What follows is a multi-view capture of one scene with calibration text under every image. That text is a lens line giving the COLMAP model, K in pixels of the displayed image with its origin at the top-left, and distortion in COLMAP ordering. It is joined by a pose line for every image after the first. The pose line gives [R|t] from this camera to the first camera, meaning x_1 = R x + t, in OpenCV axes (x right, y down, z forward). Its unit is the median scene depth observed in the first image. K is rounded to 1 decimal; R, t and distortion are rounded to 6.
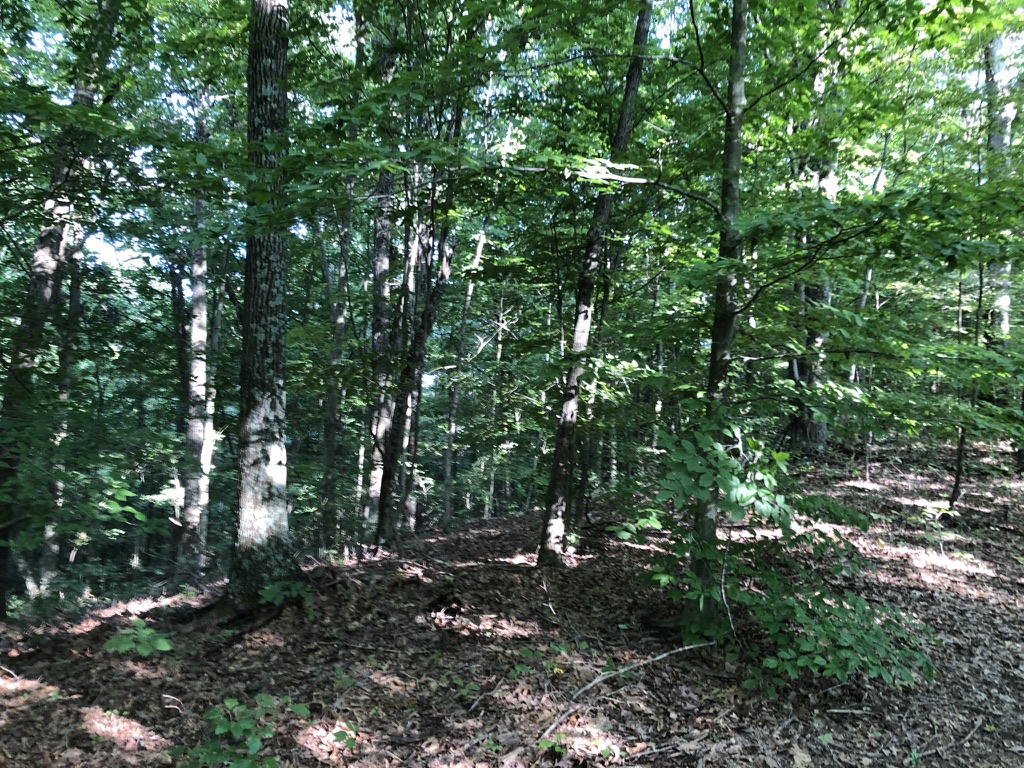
lens RADIAL K [[866.5, 0, 514.3], [0, 866.5, 366.0], [0, 0, 1]] dist [0.062609, -0.079078]
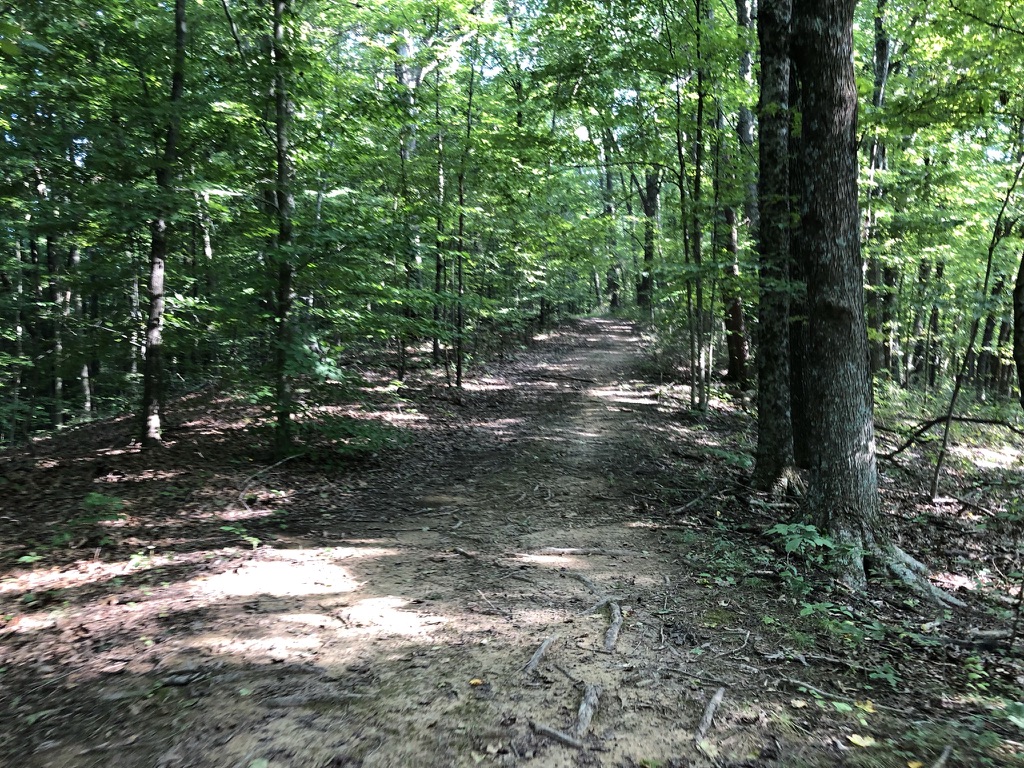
lens RADIAL K [[866.5, 0, 514.3], [0, 866.5, 366.0], [0, 0, 1]] dist [0.062609, -0.079078]
pose [[0.810990, -0.076825, 0.579994, -0.277520], [0.027054, 0.995205, 0.093995, -0.016460], [-0.584434, -0.060538, 0.809180, -0.439415]]
